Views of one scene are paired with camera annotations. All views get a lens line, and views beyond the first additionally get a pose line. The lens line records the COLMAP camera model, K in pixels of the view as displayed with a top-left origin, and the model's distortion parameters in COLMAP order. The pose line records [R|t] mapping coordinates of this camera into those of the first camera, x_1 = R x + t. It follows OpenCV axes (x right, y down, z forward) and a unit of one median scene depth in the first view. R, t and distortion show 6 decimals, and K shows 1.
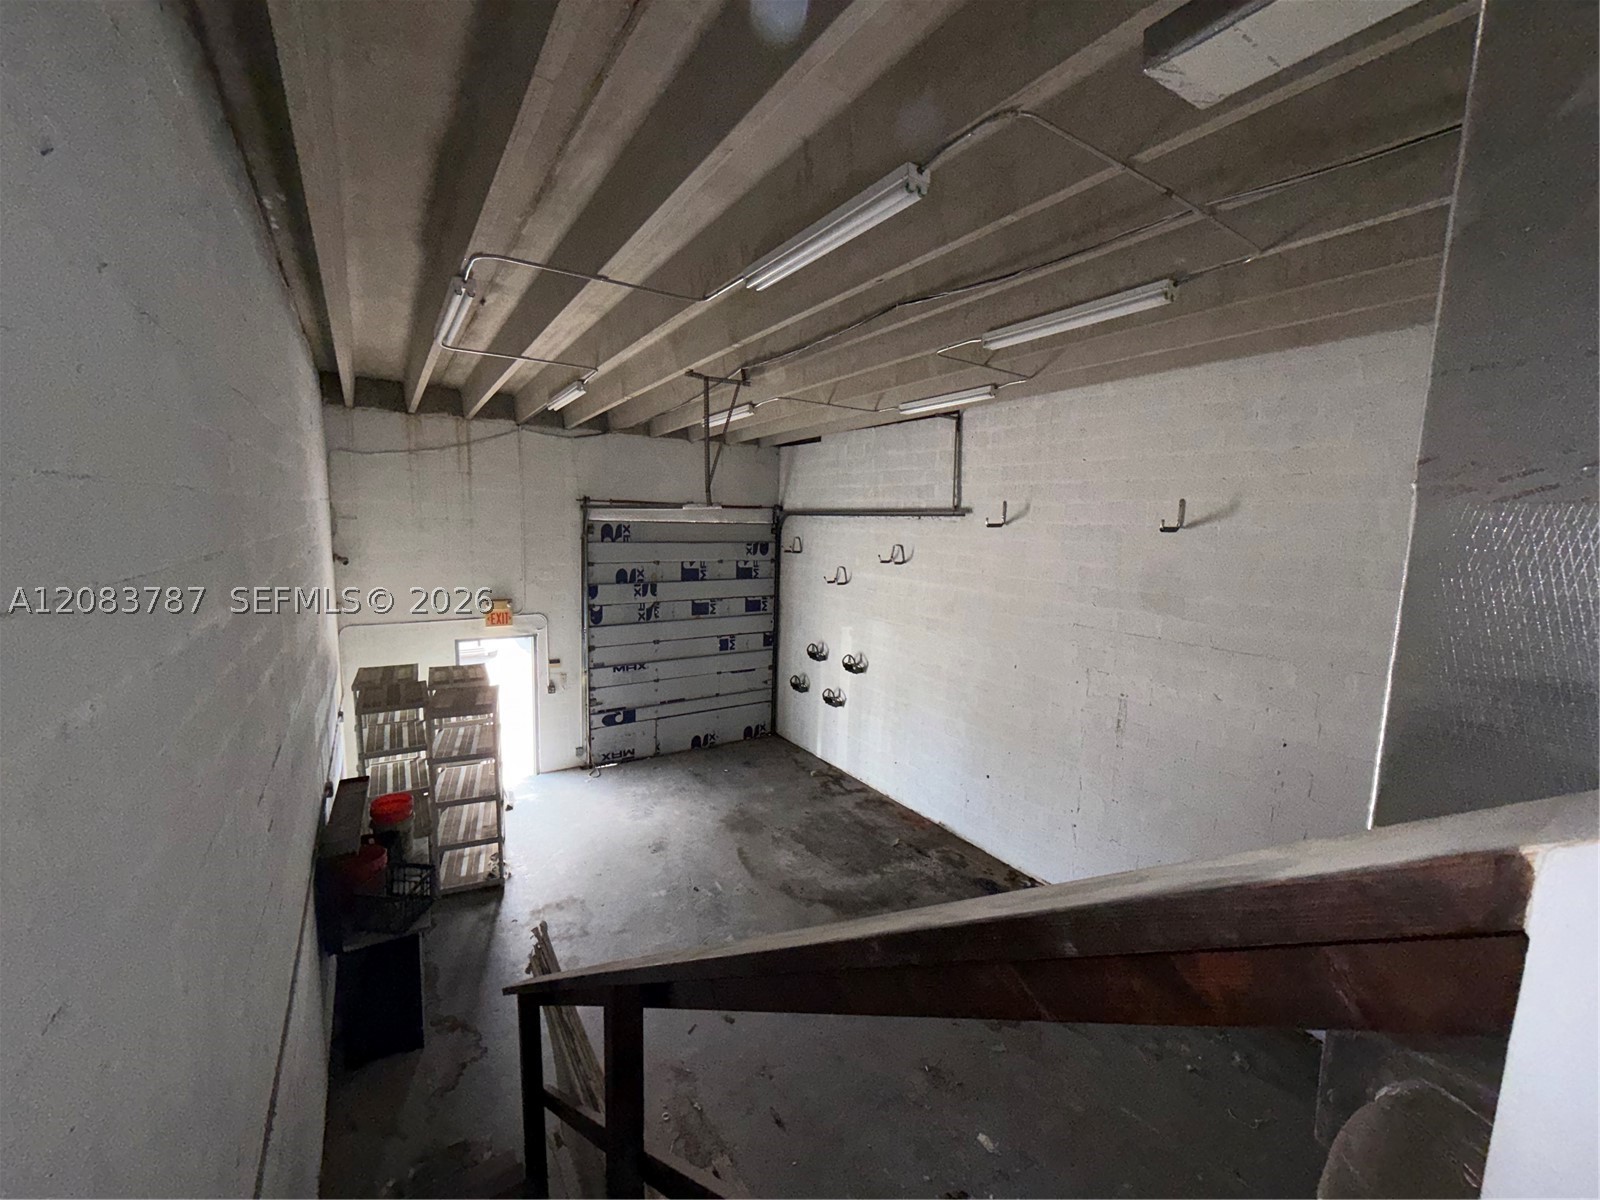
lens RADIAL K [[637.5, 0, 800.0], [0, 637.5, 600.0], [0, 0, 1]] dist [0.002573, 0.000250]
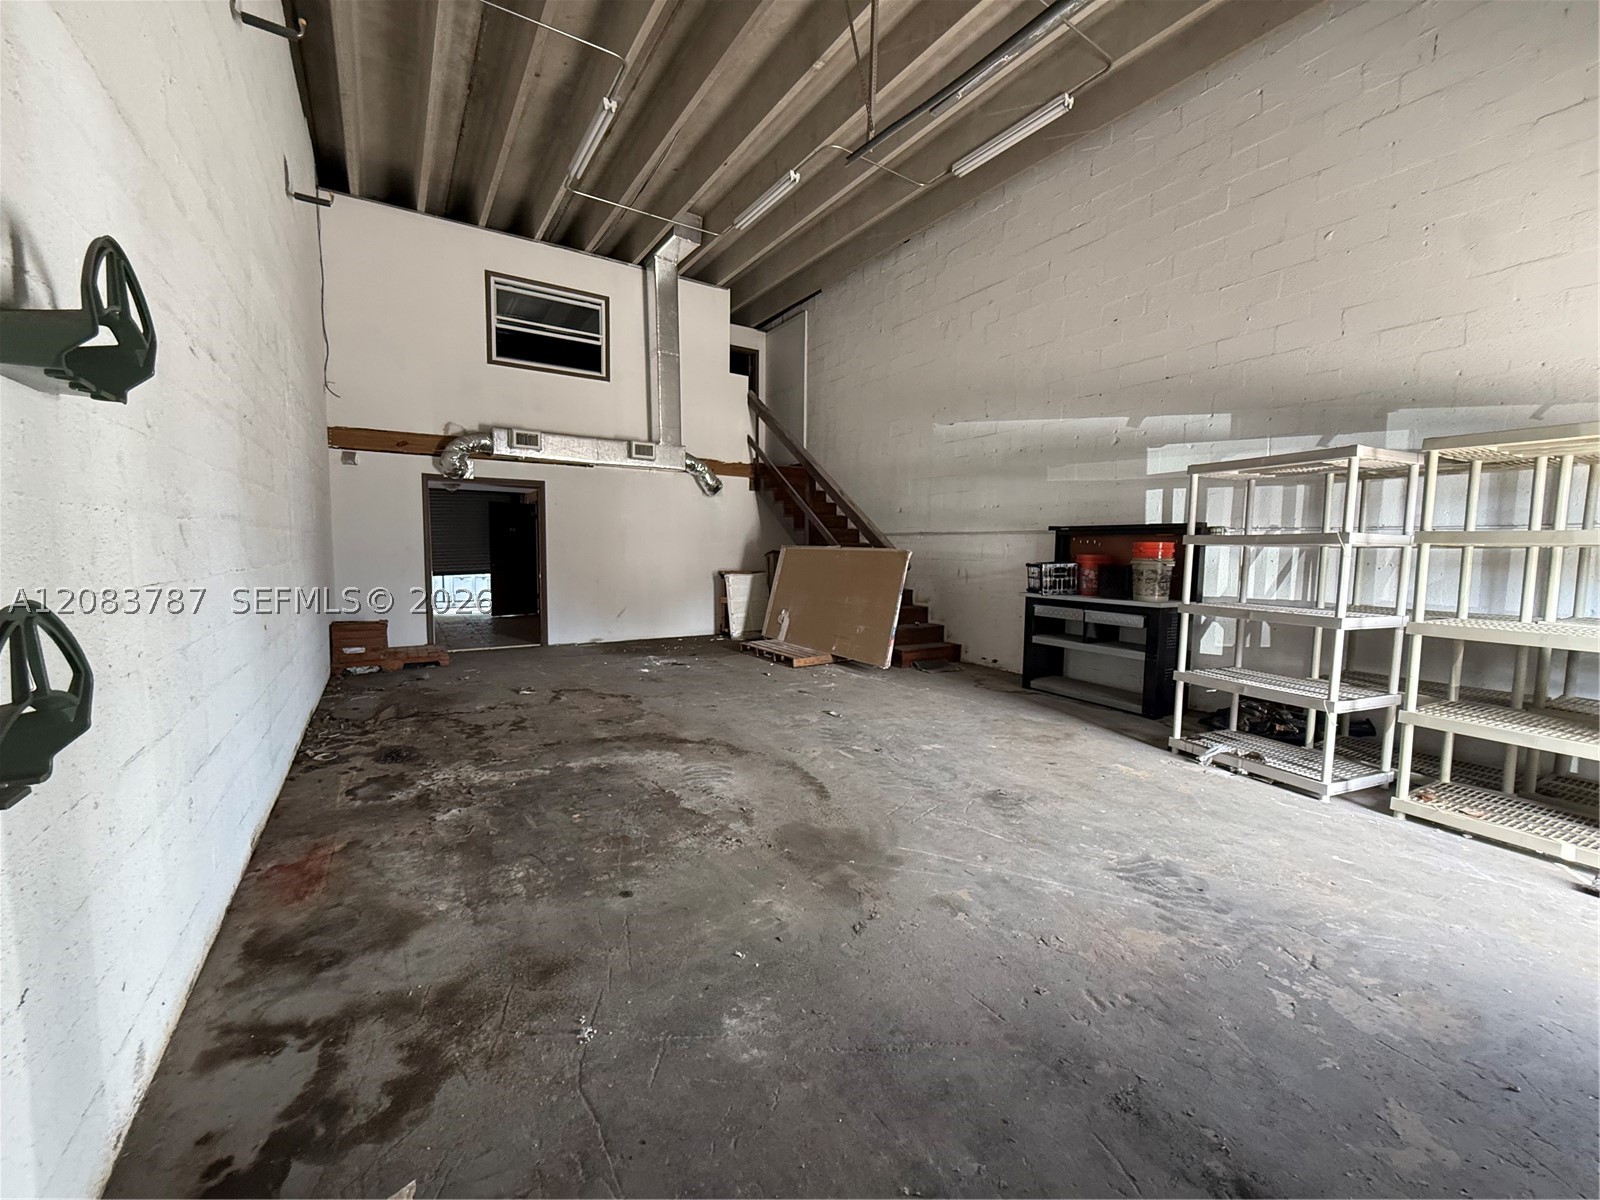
lens RADIAL K [[637.5, 0, 800.0], [0, 637.5, 600.0], [0, 0, 1]] dist [0.002573, 0.000250]
pose [[-0.998967, -0.044095, 0.011014, -0.069887], [-0.040860, 0.977441, 0.207218, 0.142563], [-0.019903, 0.206554, -0.978233, 1.317544]]
